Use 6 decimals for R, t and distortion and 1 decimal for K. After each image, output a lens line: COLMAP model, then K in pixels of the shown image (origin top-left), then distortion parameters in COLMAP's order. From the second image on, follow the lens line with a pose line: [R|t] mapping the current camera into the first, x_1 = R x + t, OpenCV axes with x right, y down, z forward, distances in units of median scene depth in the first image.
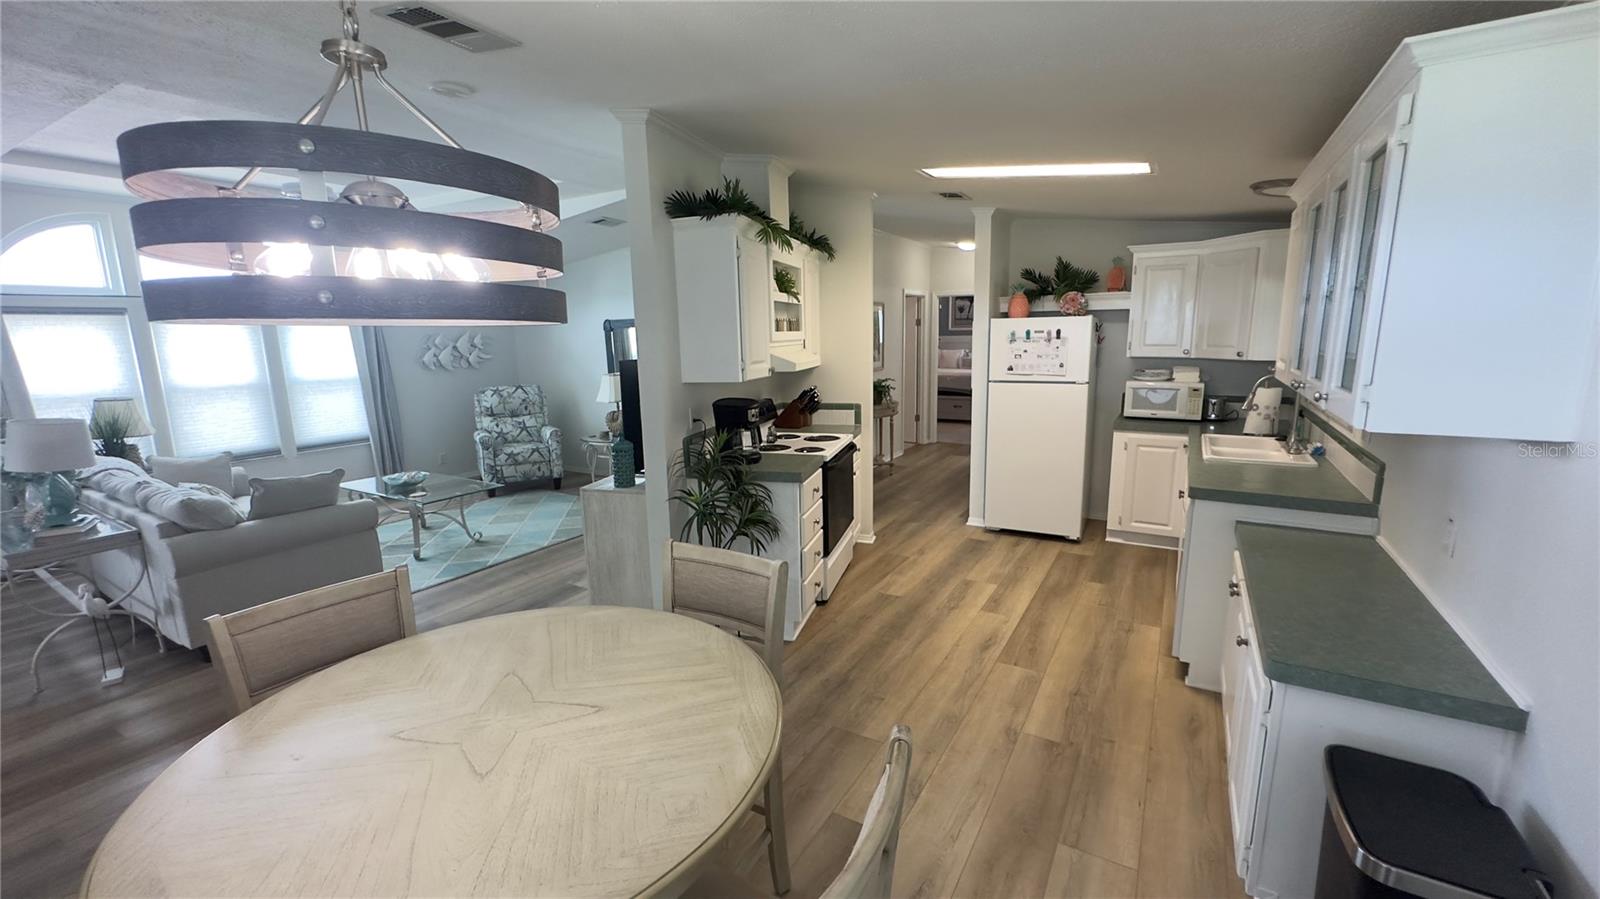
lens RADIAL K [[646.0, 0, 800.6], [0, 646.0, 449.7], [0, 0, 1]] dist [-0.005740, 0.000420]
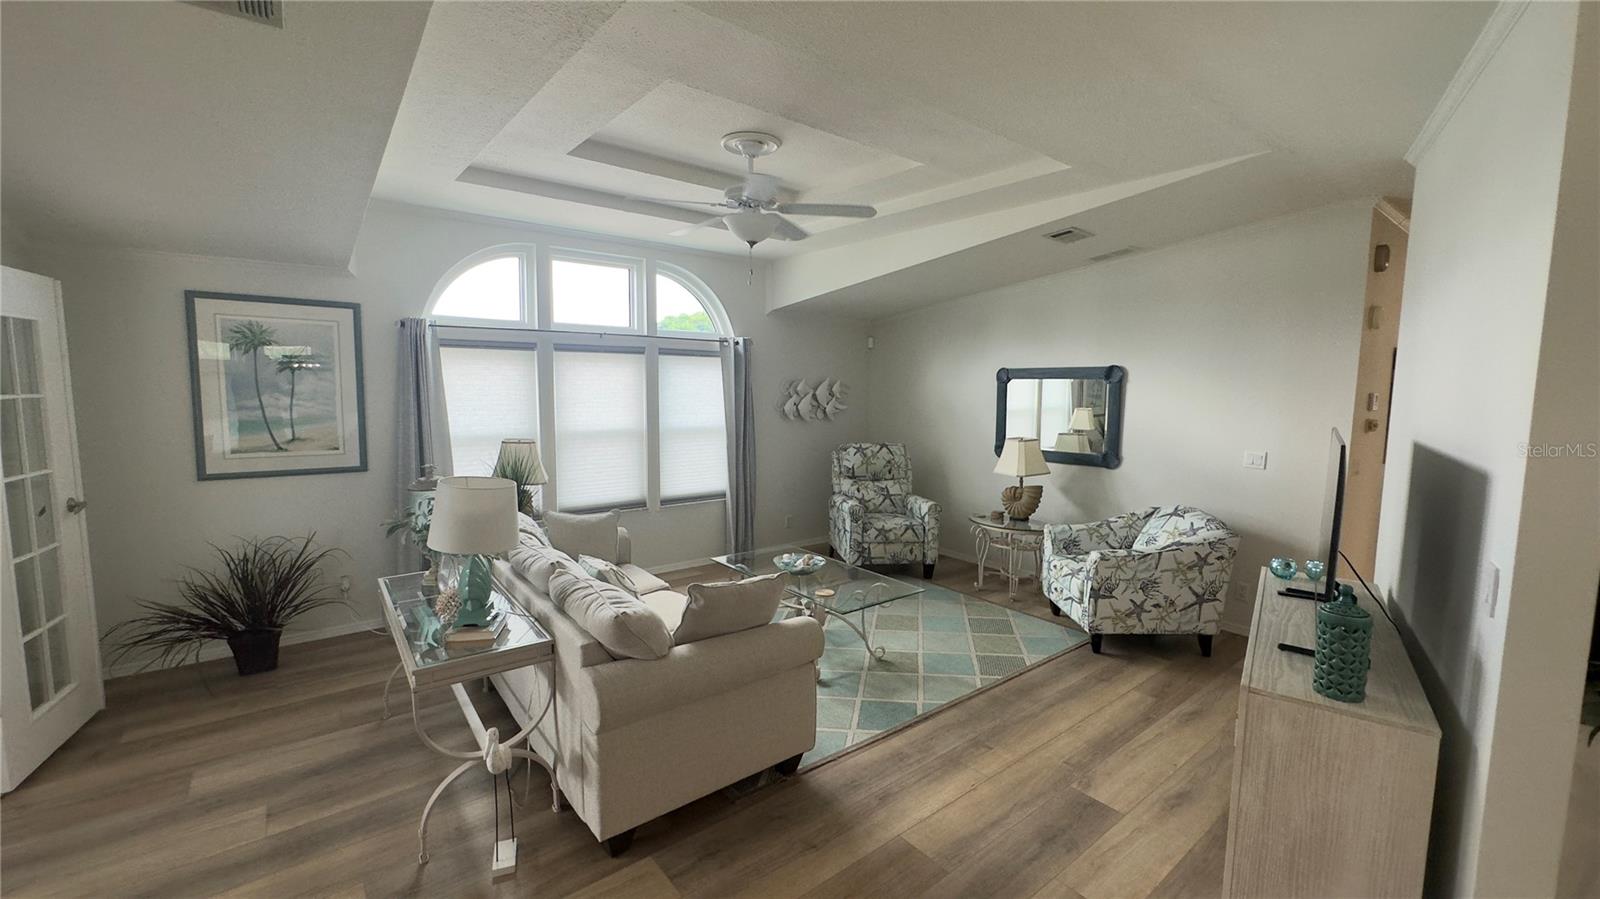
lens RADIAL K [[646.0, 0, 800.6], [0, 646.0, 449.7], [0, 0, 1]] dist [-0.005740, 0.000420]
pose [[0.935324, 0.064714, -0.347823, -0.249290], [-0.091722, 0.993869, -0.061734, -0.030934], [0.341696, 0.089644, 0.935525, 0.187221]]
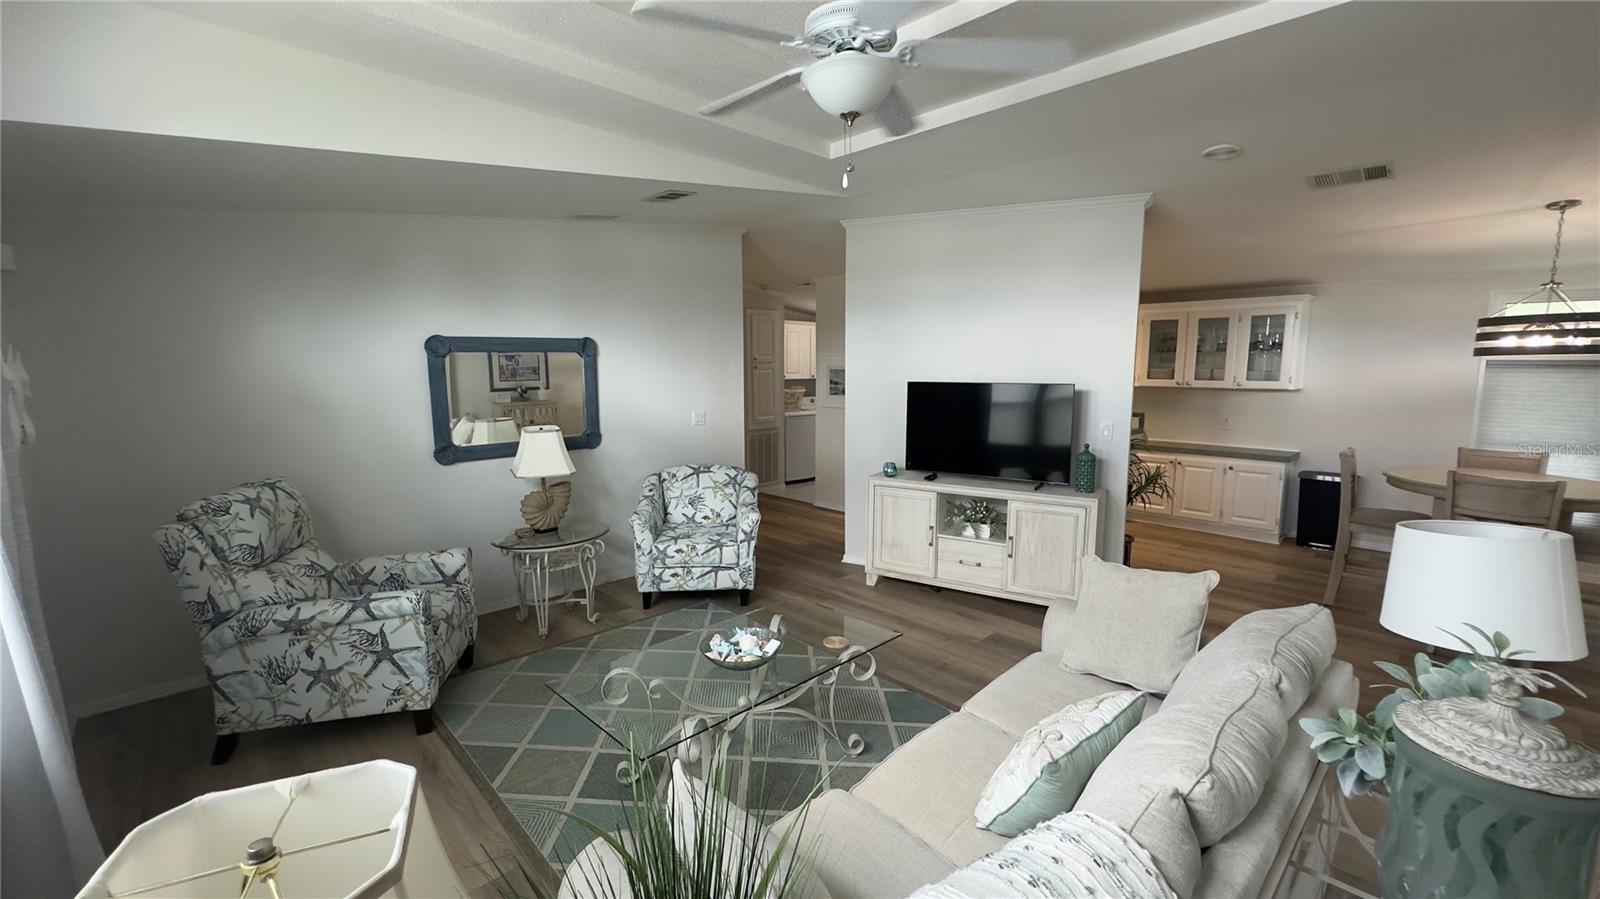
lens RADIAL K [[668.6, 0, 791.8], [0, 668.6, 452.2], [0, 0, 1]] dist [-0.002885, 0.000001]
pose [[0.272039, -0.112085, 0.955736, -4.693493], [0.171309, 0.982969, 0.066518, -0.547564], [-0.946915, 0.145631, 0.286607, 3.373204]]
